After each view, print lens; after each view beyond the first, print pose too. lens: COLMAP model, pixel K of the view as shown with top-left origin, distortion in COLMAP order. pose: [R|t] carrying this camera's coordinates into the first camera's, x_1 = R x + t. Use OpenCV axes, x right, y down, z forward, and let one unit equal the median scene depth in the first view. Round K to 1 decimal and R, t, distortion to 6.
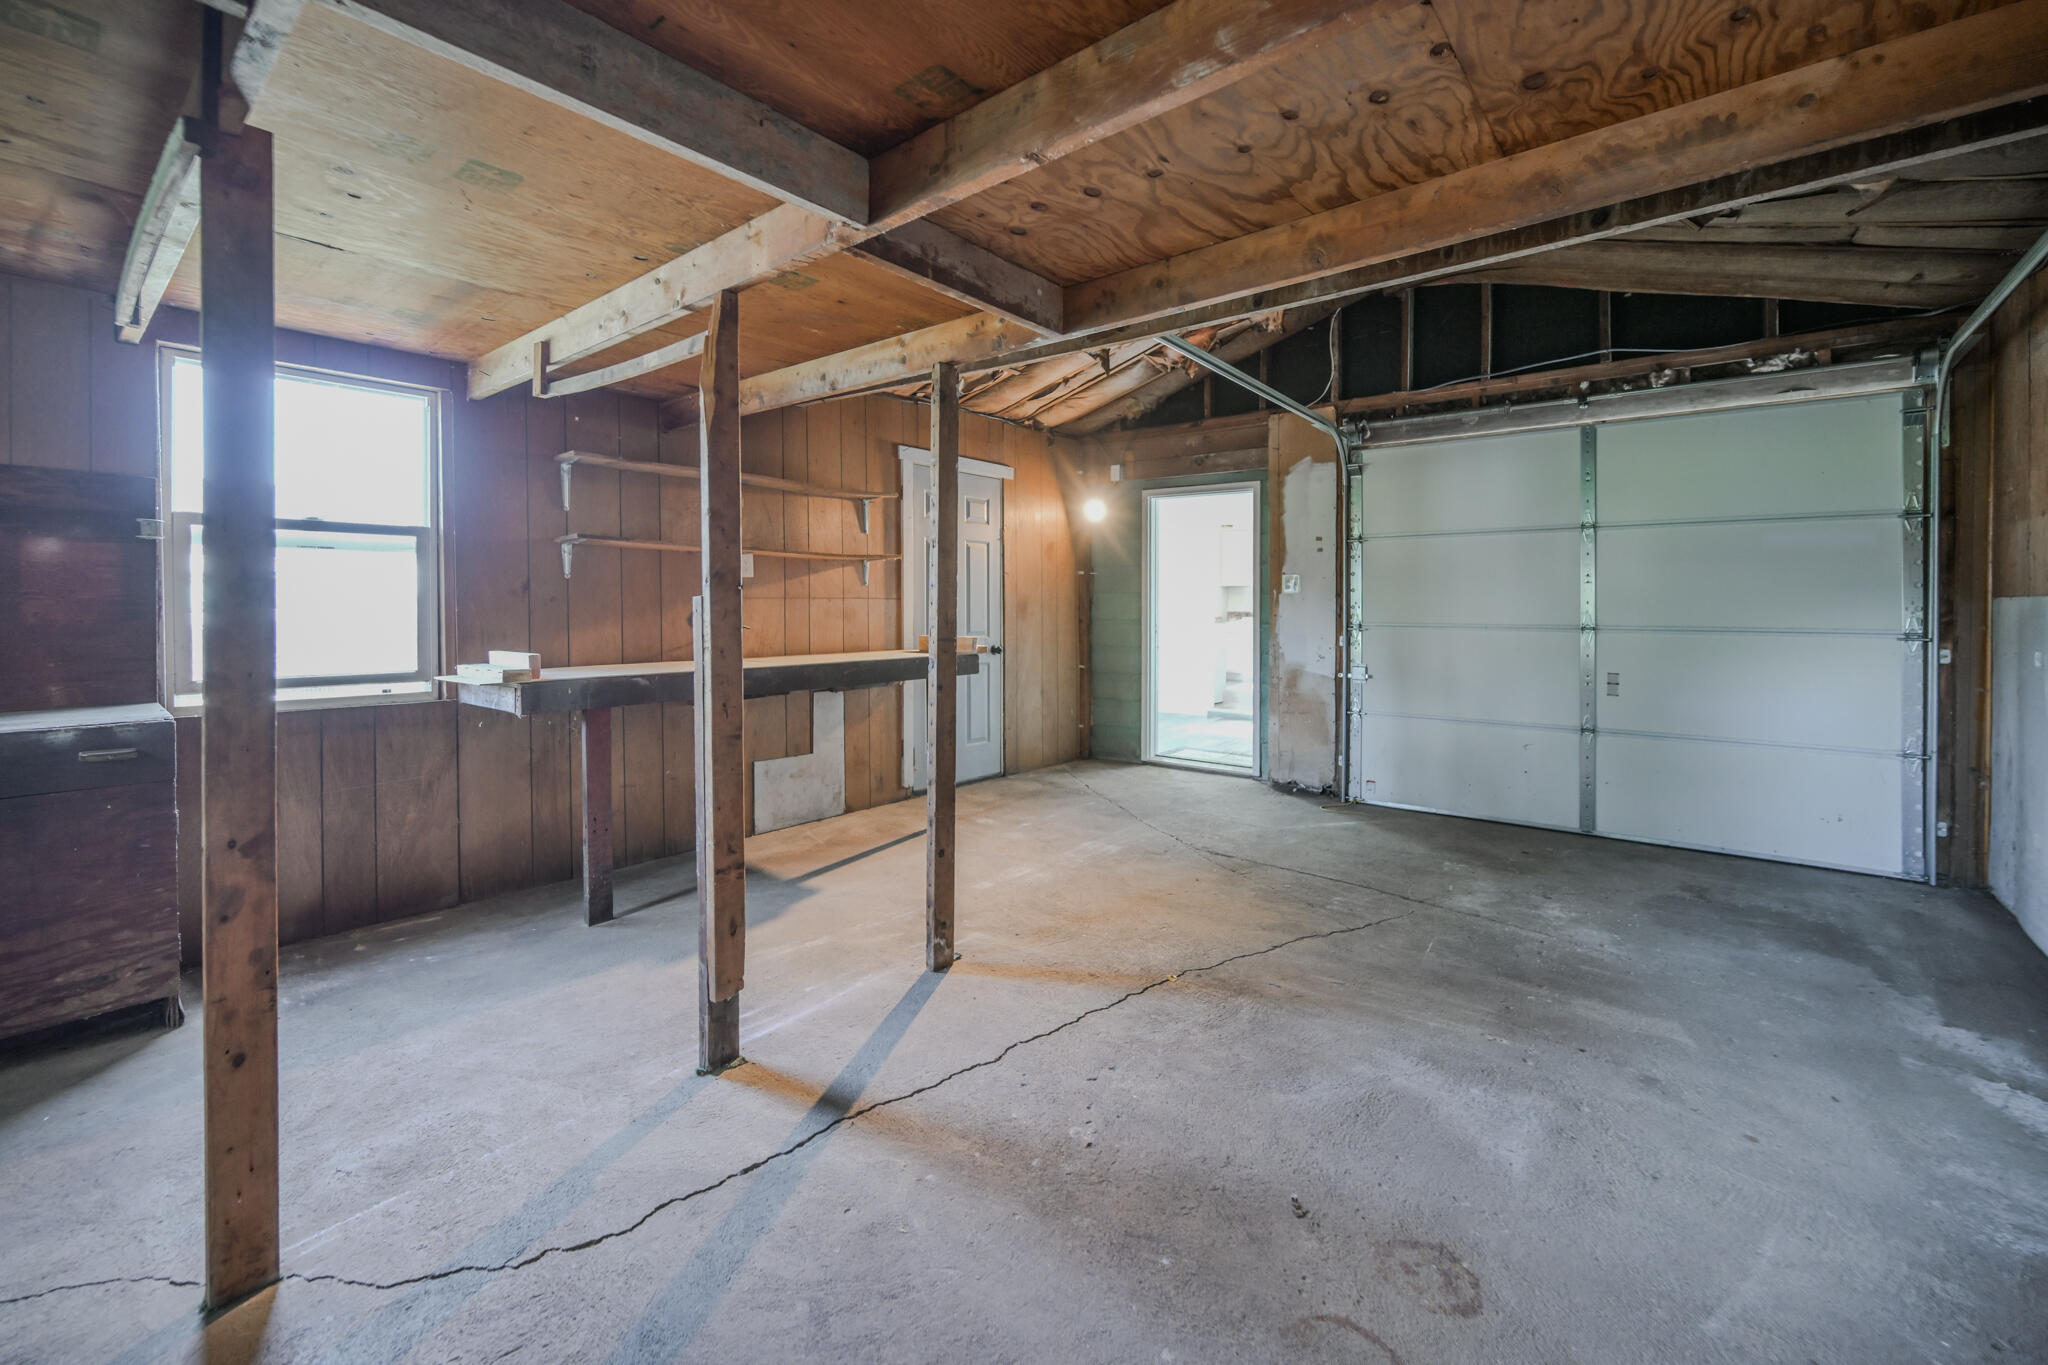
lens RADIAL K [[826.0, 0, 1024.0], [0, 826.0, 682.5], [0, 0, 1]] dist [-0.001107, -0.000278]
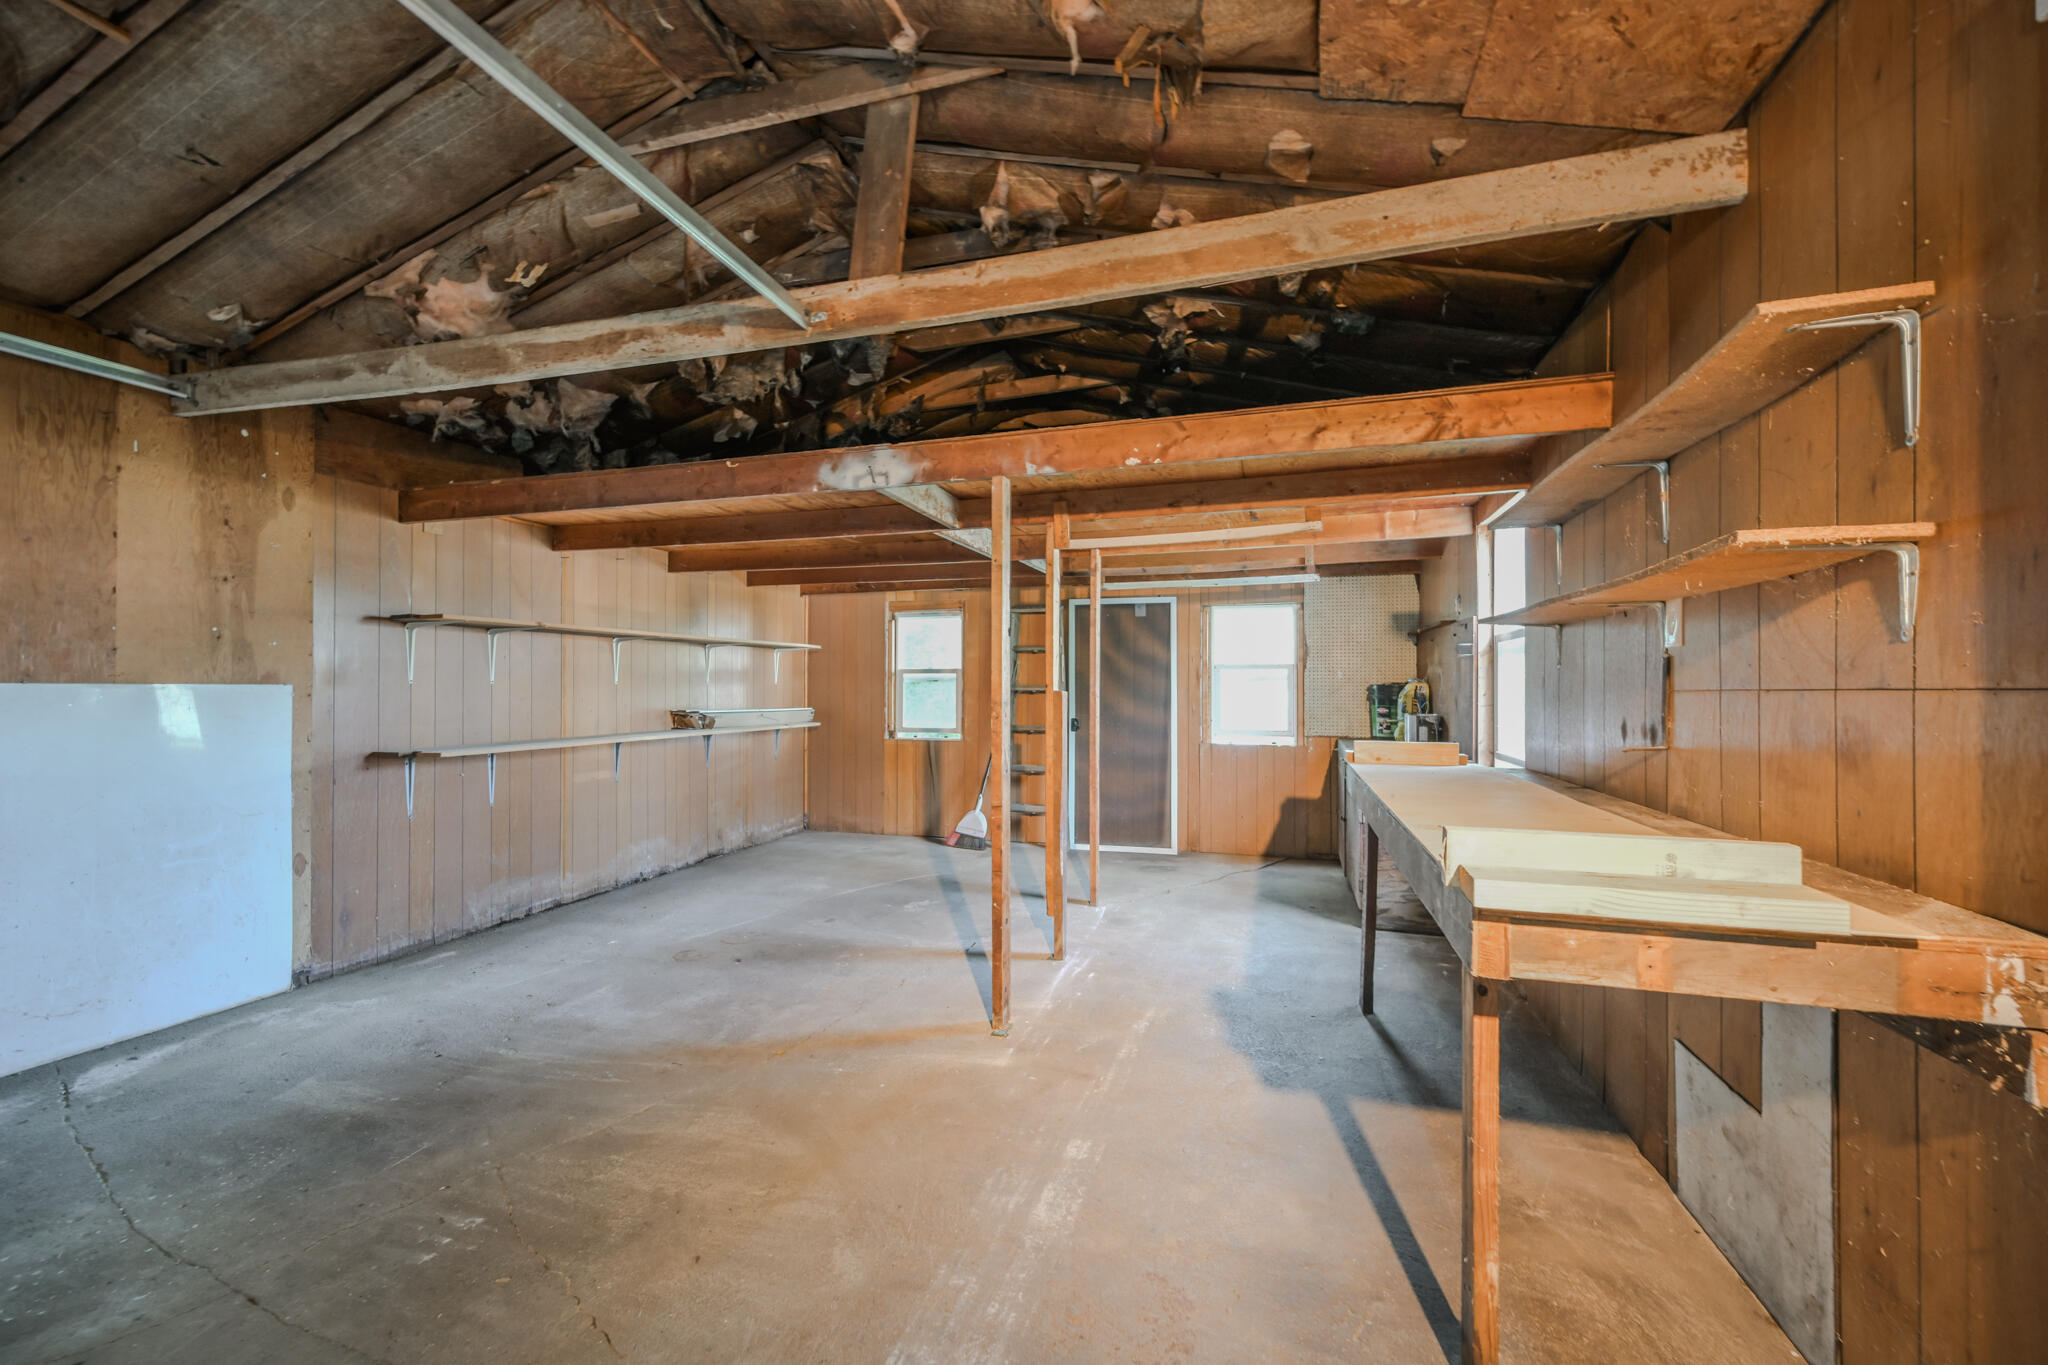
lens RADIAL K [[826.0, 0, 1024.0], [0, 826.0, 682.5], [0, 0, 1]] dist [-0.001107, -0.000278]
pose [[-0.922077, -0.005315, -0.386970, 0.335658], [-0.038880, 0.996119, 0.078963, -0.219072], [0.385049, 0.087855, -0.918705, 2.263815]]
